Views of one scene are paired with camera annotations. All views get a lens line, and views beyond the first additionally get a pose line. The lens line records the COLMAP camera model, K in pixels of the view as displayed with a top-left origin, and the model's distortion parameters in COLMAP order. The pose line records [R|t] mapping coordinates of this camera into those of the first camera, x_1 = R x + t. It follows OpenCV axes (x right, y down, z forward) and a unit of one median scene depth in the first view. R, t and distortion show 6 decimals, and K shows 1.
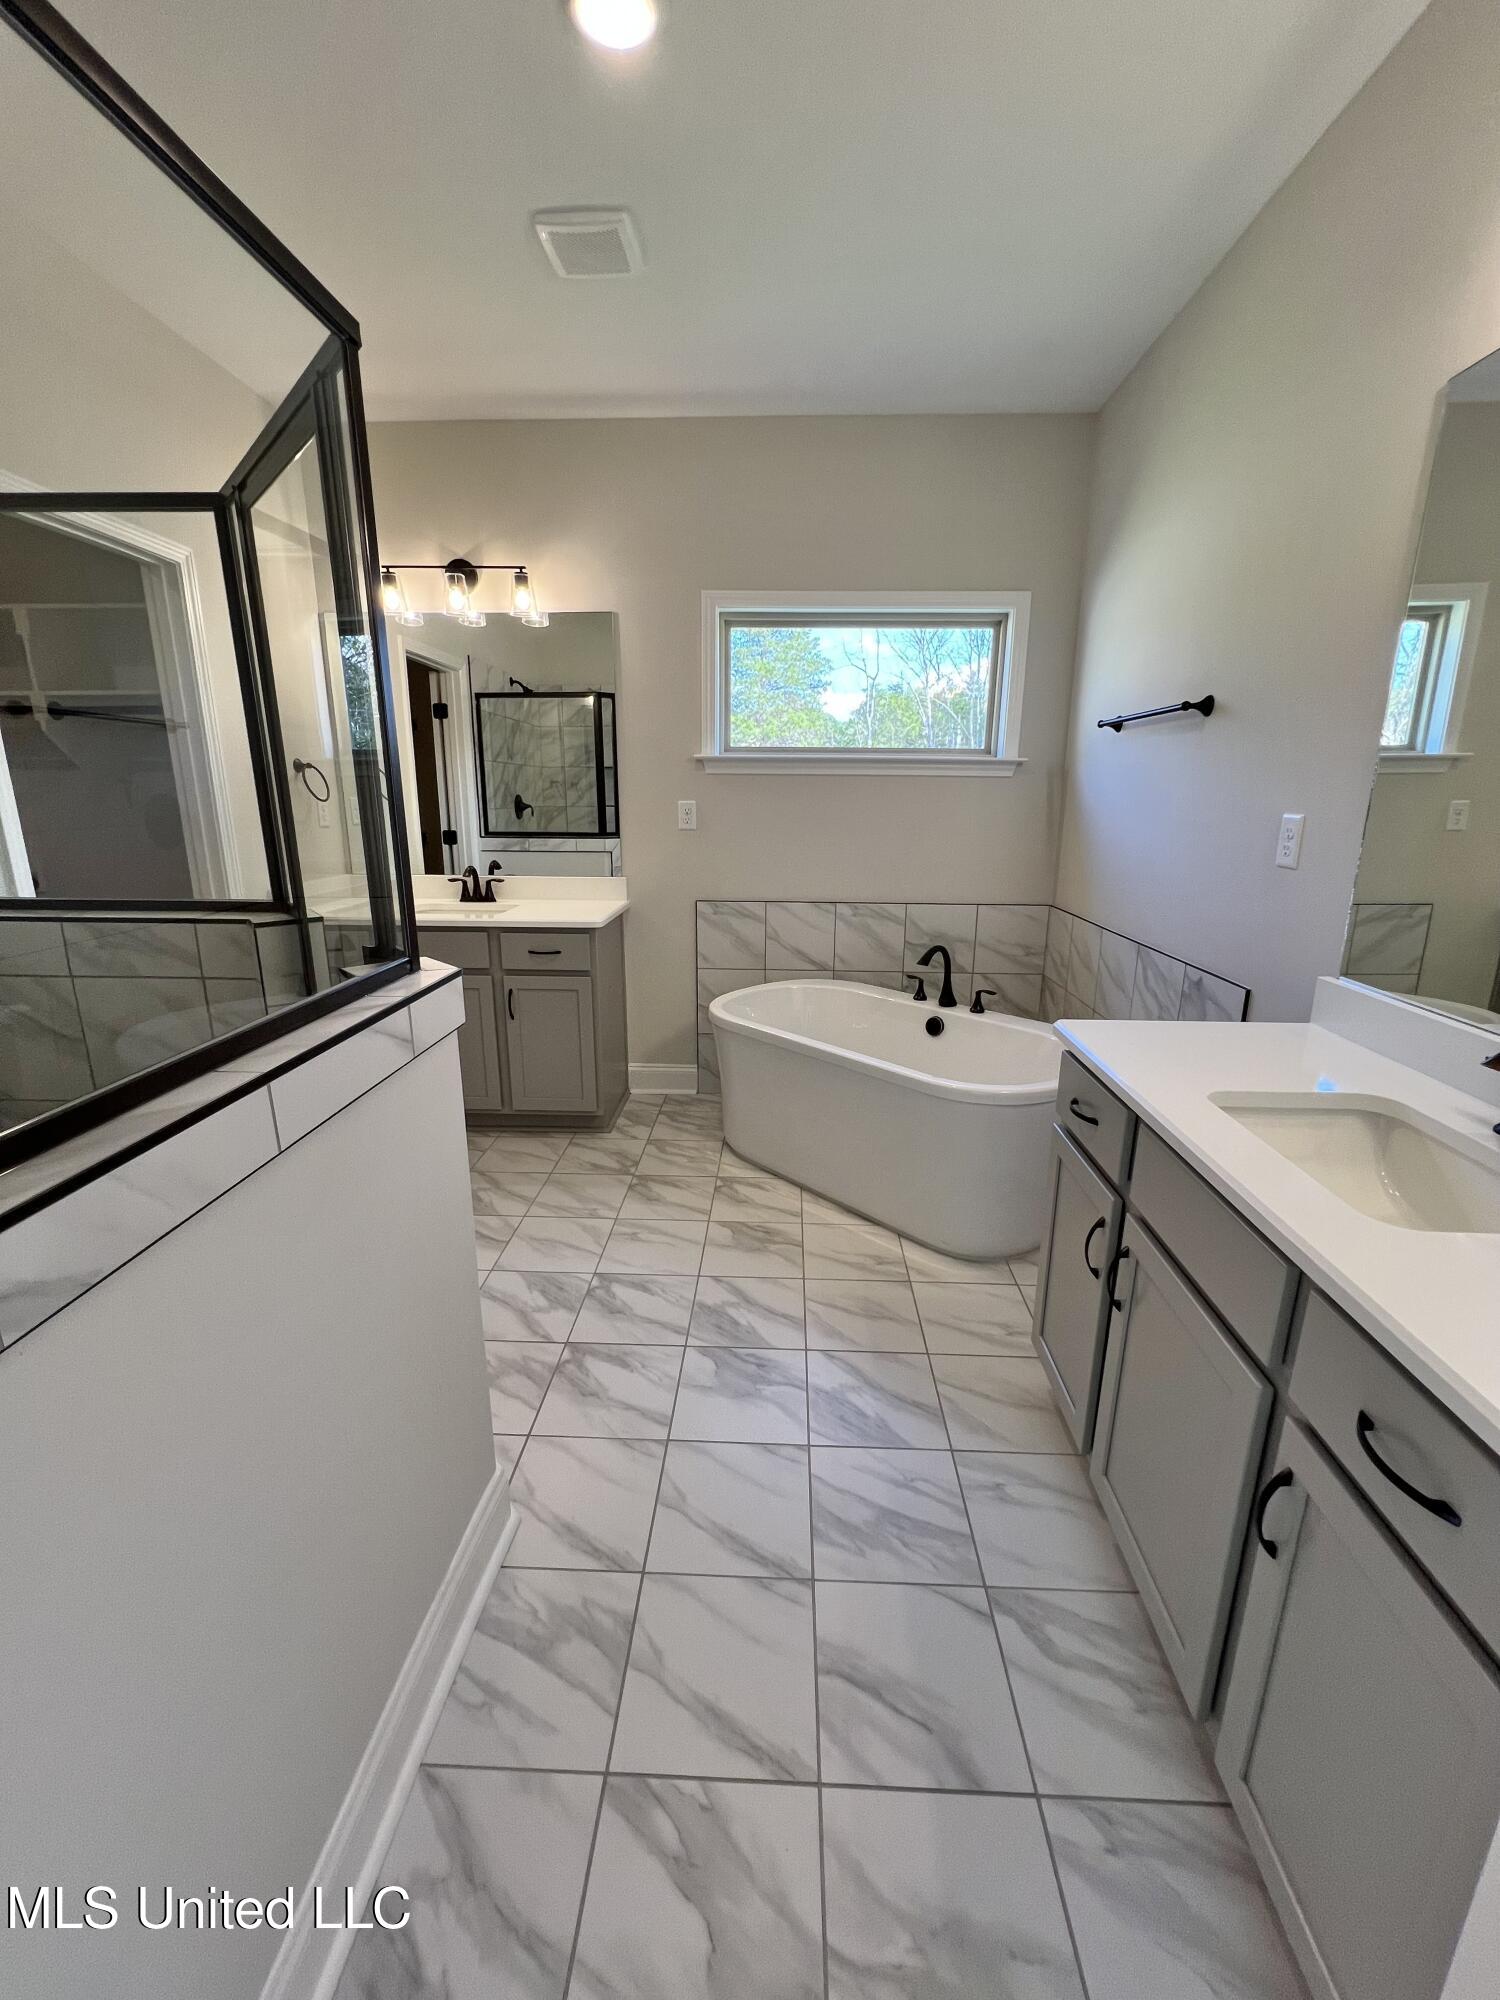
lens RADIAL K [[807.1, 0, 757.9], [0, 807.1, 1001.4], [0, 0, 1]] dist [-0.003537, 0.001154]
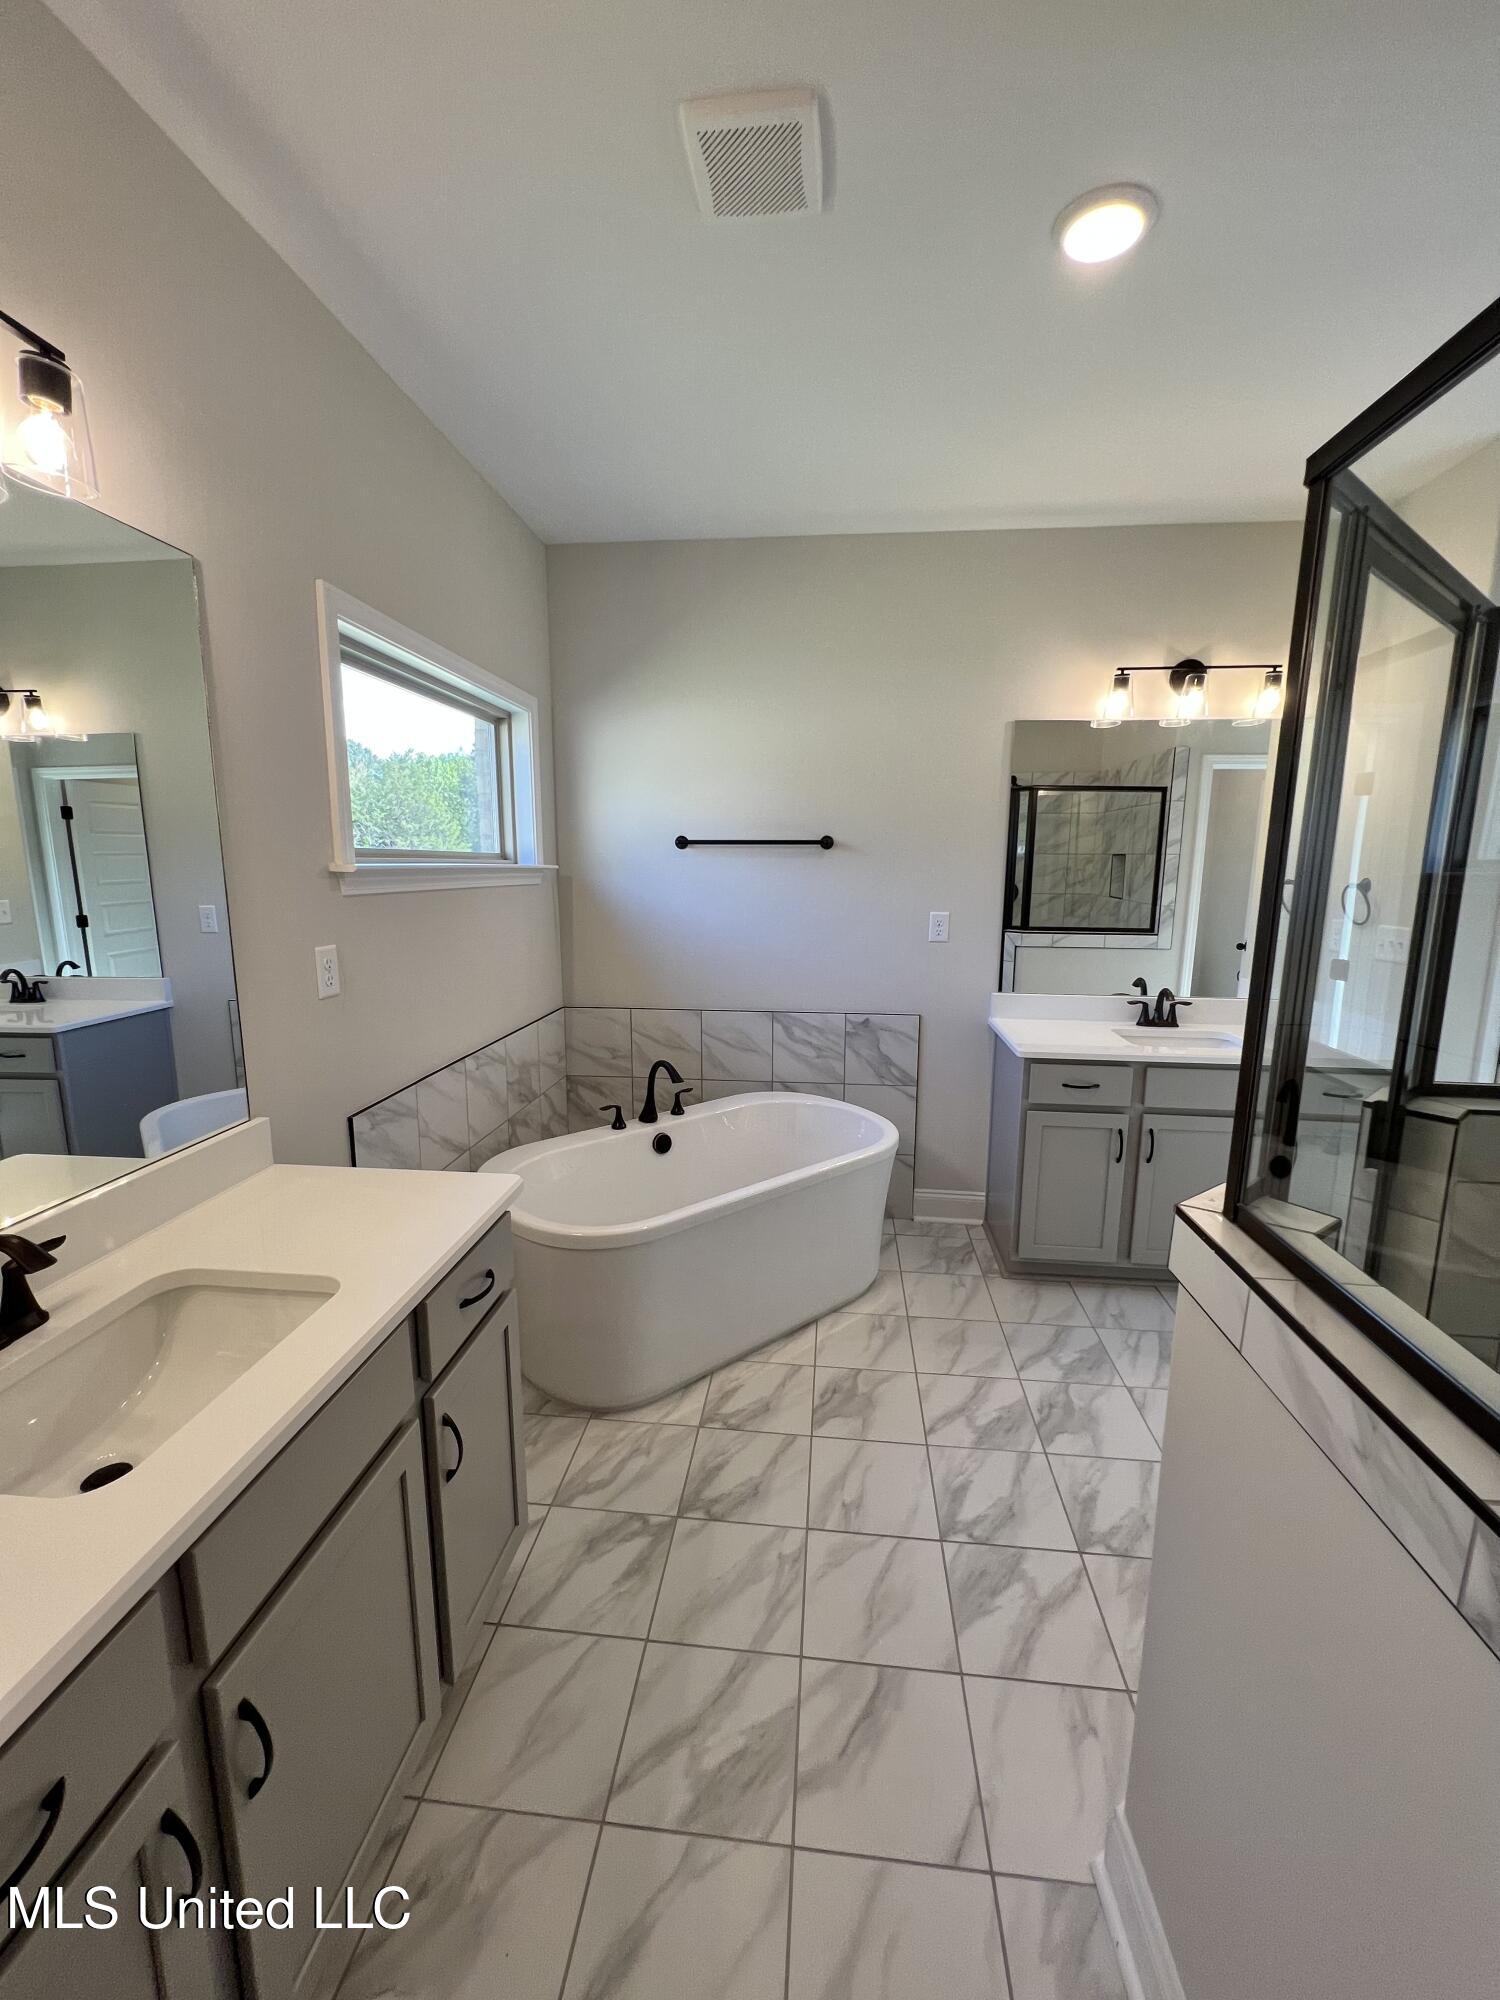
lens RADIAL K [[807.1, 0, 755.9], [0, 807.1, 997.7], [0, 0, 1]] dist [-0.003537, 0.001154]
pose [[0.055062, -0.173501, 0.983293, -0.777672], [0.246385, 0.956695, 0.155011, -0.289414], [-0.967607, 0.233734, 0.095425, 0.856260]]
